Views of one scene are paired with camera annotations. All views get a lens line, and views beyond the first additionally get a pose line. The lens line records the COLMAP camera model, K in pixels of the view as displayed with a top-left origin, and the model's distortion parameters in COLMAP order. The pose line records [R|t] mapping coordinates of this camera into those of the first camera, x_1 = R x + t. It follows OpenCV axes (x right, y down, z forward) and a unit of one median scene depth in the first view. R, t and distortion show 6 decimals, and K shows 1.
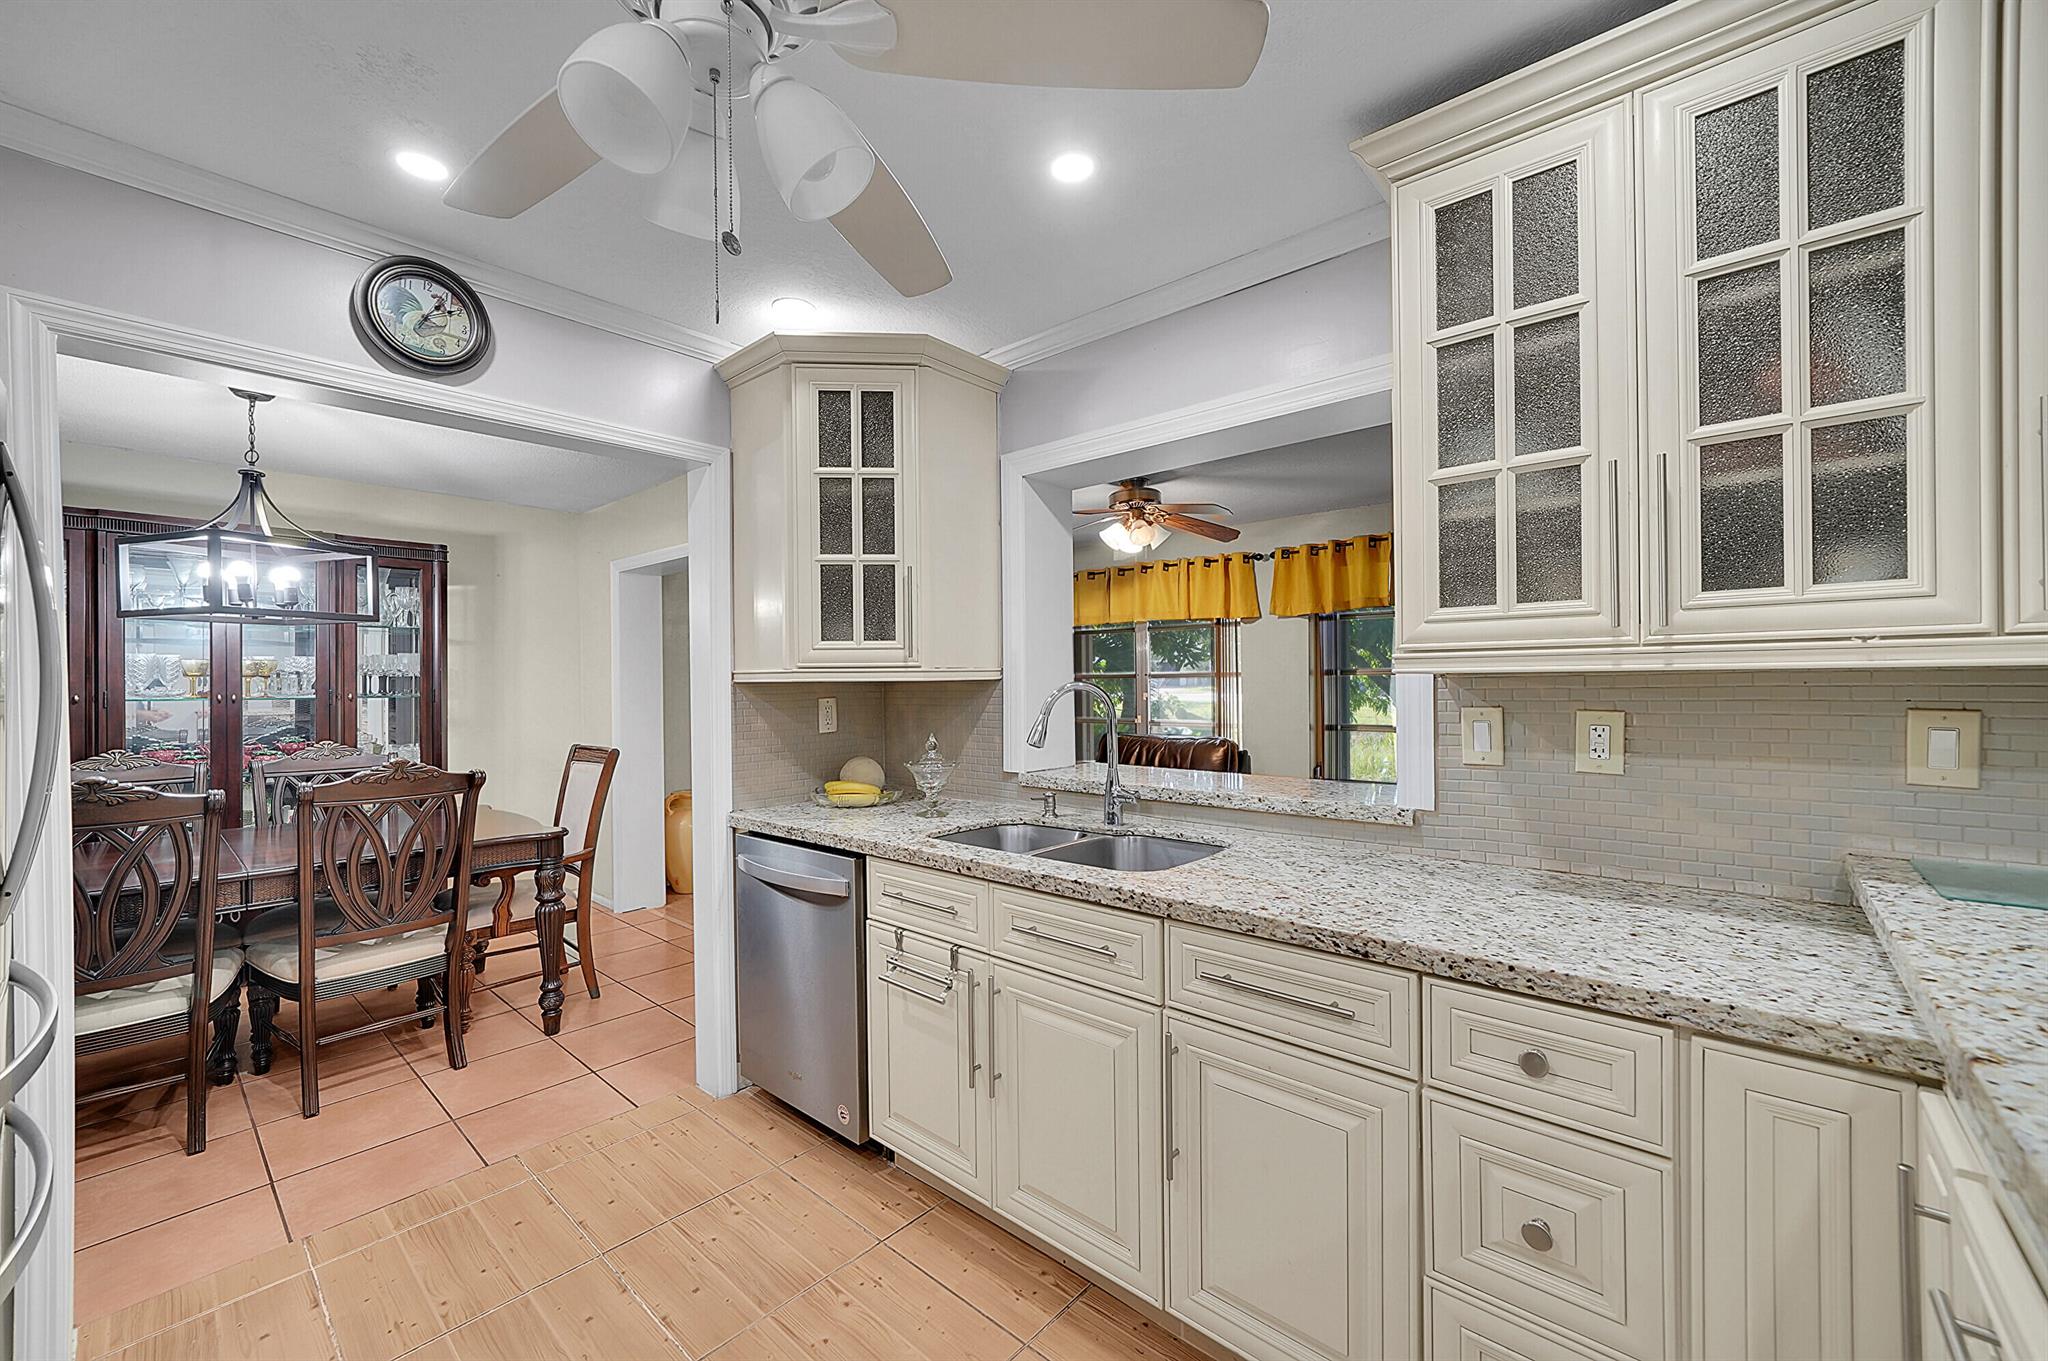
lens RADIAL K [[804.2, 0, 1027.0], [0, 804.2, 680.3], [0, 0, 1]] dist [-0.002179, -0.000094]
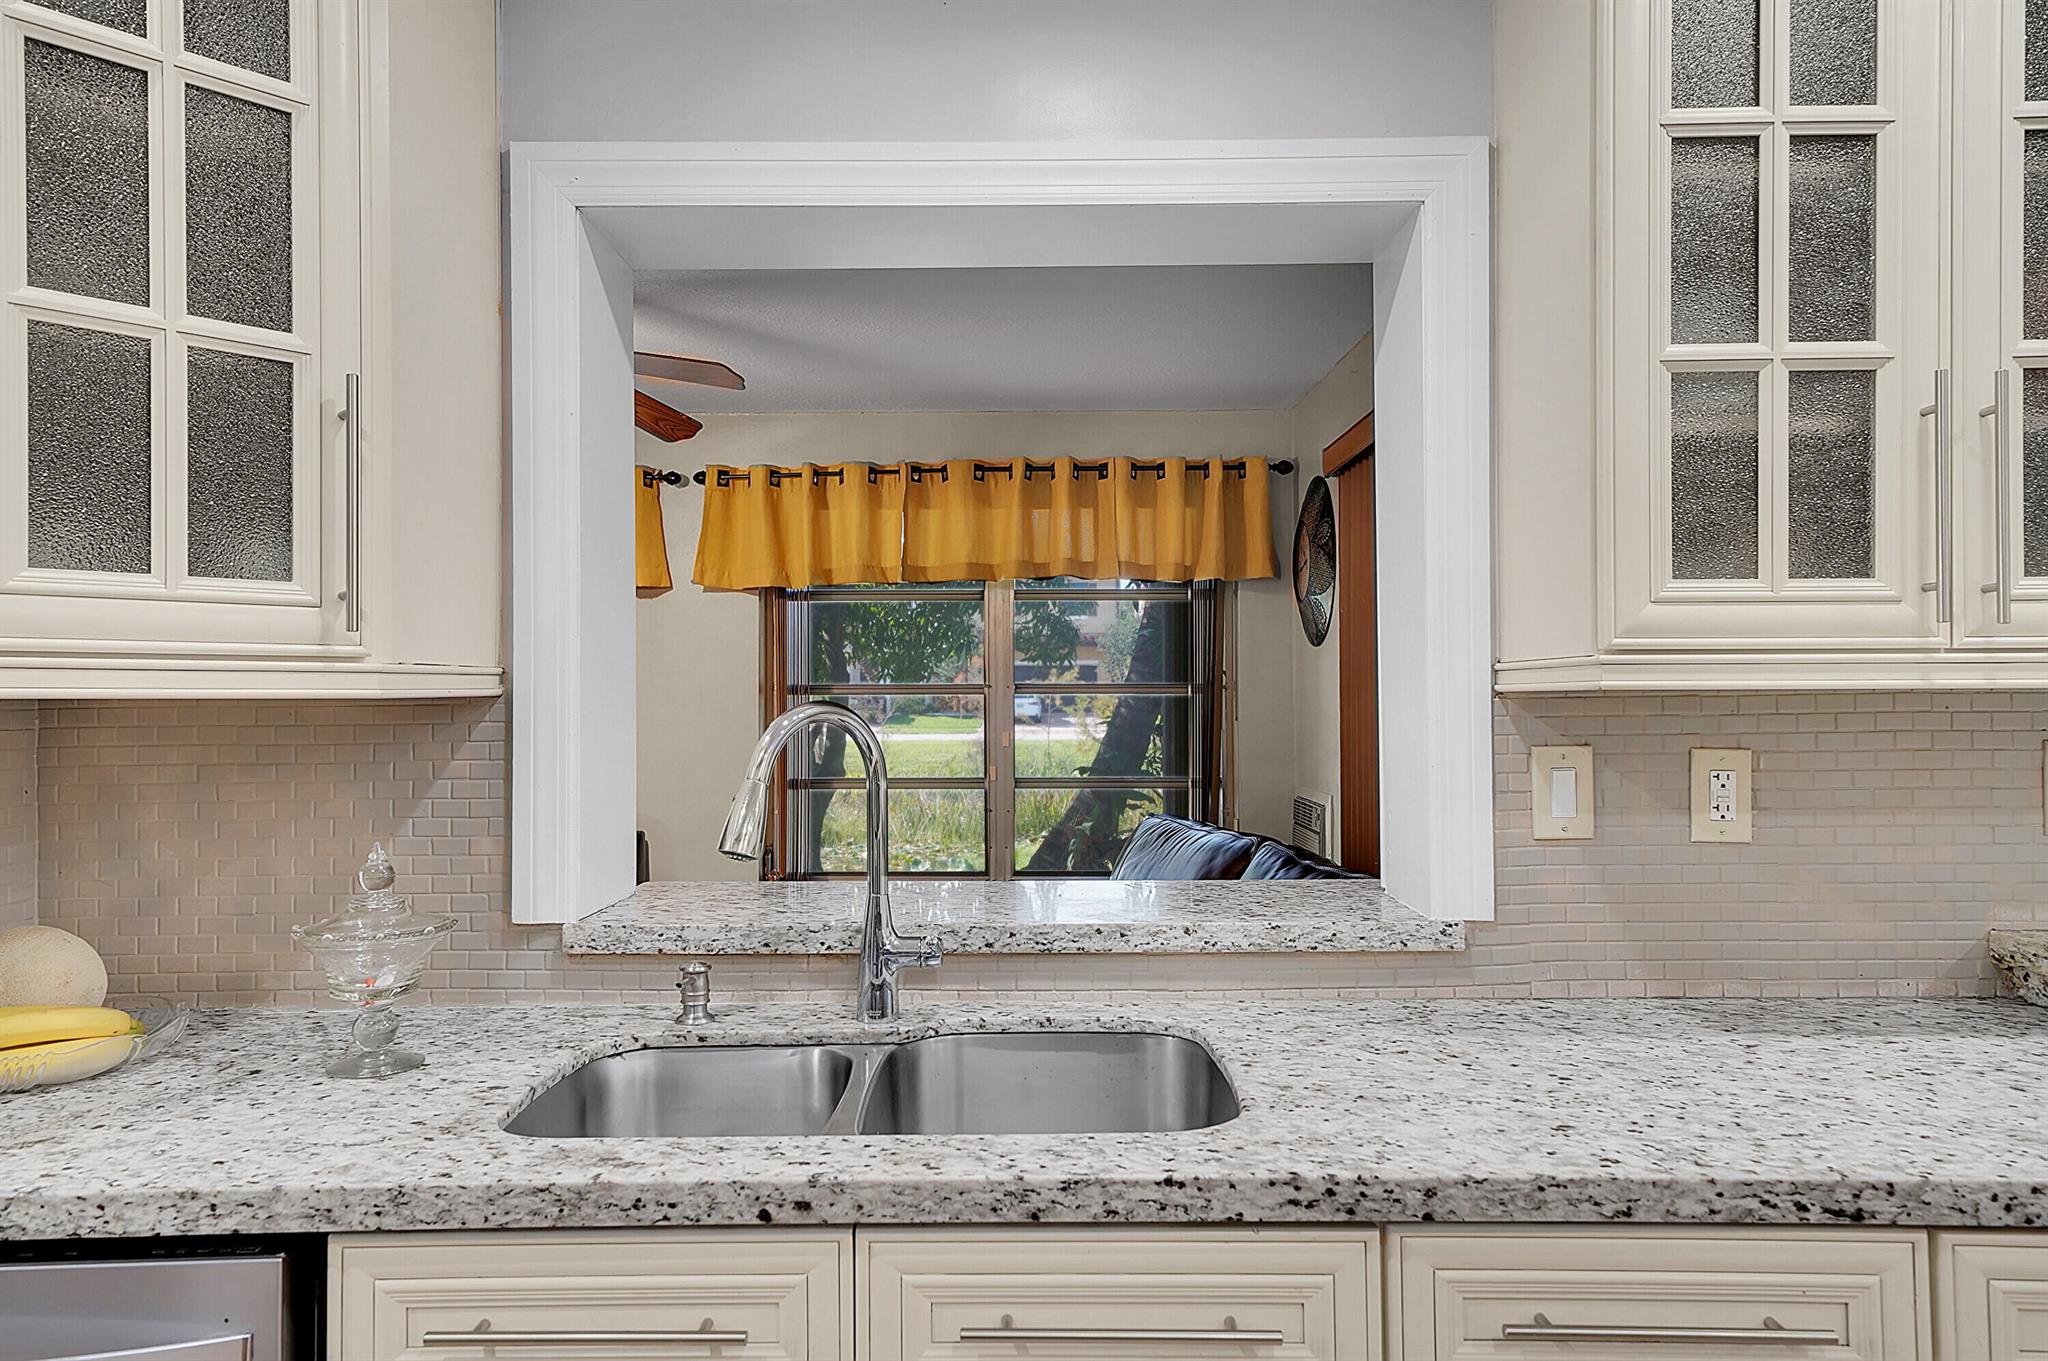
lens RADIAL K [[1341.4, 0, 1023.0], [0, 1341.4, 674.6], [0, 0, 1]] dist [0.032763, 0.001406]
pose [[0.753805, 0.018333, 0.656842, -0.301747], [-0.004212, 0.999725, -0.023070, 0.003107], [-0.657084, 0.014623, 0.753675, 0.341937]]
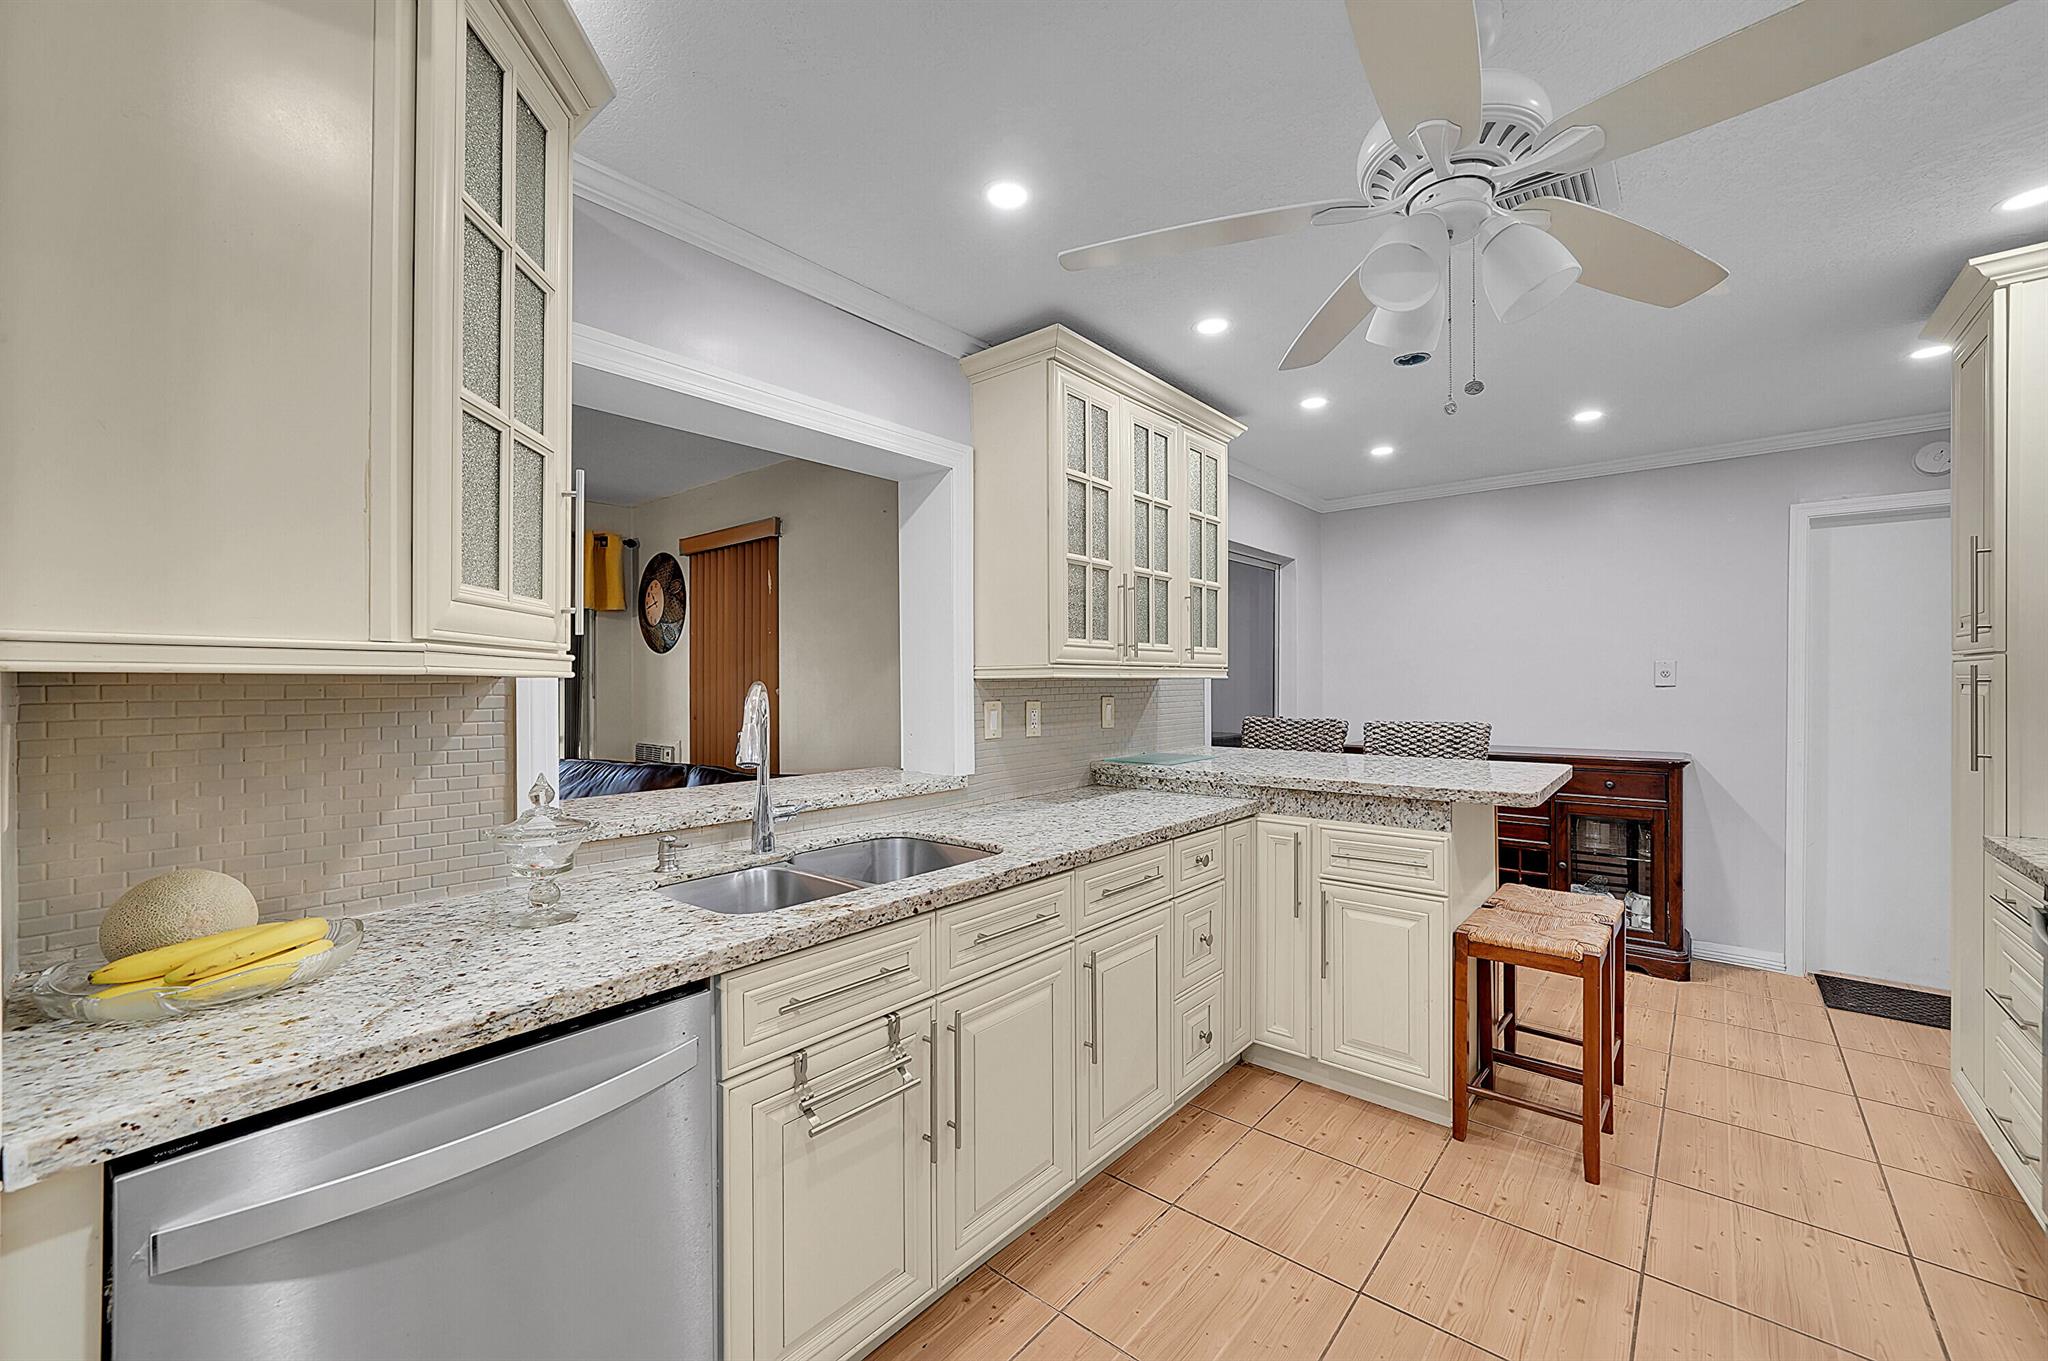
lens RADIAL K [[802.7, 0, 1020.5], [0, 802.7, 681.5], [0, 0, 1]] dist [-0.002408, -0.000109]
pose [[-0.012408, 0.013045, 0.999838, -0.672220], [0.002832, 0.999911, -0.013010, 0.011754], [-0.999919, 0.002670, -0.012444, 0.676204]]
